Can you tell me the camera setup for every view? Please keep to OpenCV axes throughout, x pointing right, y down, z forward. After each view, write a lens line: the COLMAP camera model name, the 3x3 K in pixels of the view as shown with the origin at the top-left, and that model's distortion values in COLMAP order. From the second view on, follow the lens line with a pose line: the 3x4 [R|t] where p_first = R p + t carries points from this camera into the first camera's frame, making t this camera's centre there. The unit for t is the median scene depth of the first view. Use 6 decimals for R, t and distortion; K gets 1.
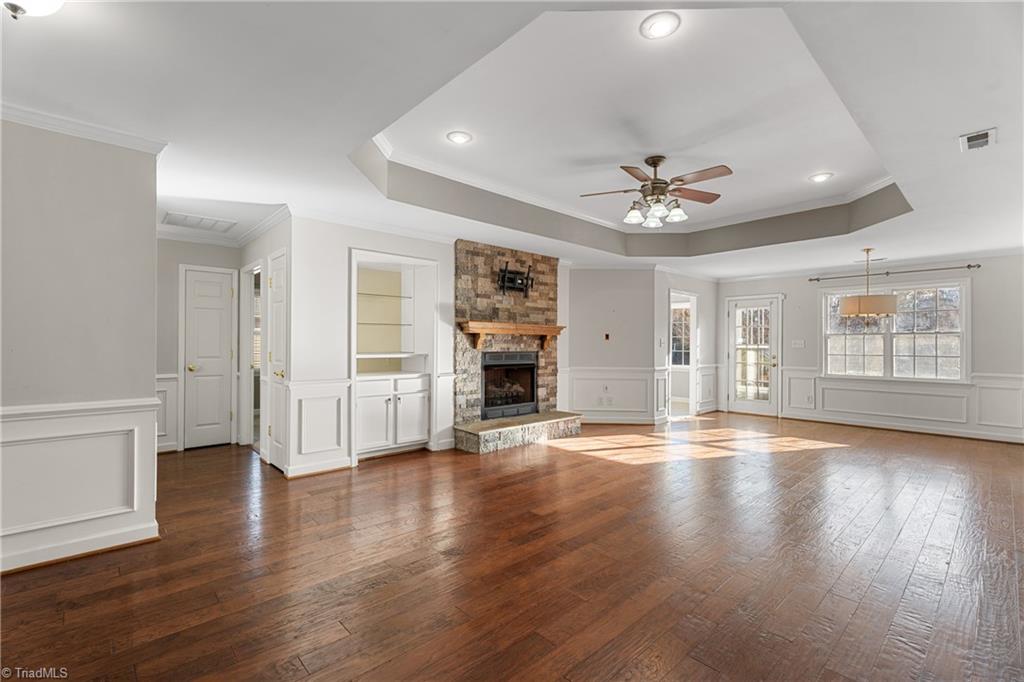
lens RADIAL K [[460.9, 0, 506.2], [0, 460.9, 343.1], [0, 0, 1]] dist [0.005630, 0.000709]
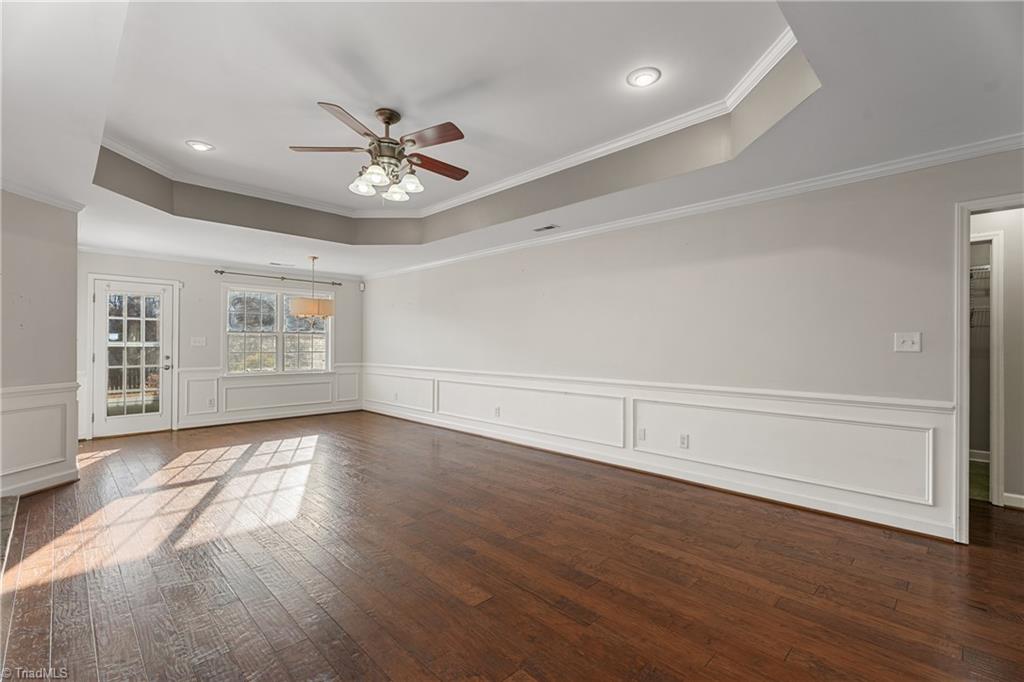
lens RADIAL K [[460.9, 0, 505.1], [0, 460.9, 344.4], [0, 0, 1]] dist [0.005630, 0.000709]
pose [[-0.052030, -0.005100, 0.998633, -0.325949], [-0.006679, 0.999966, 0.004759, -0.000955], [-0.998623, -0.006422, -0.052062, 0.551846]]
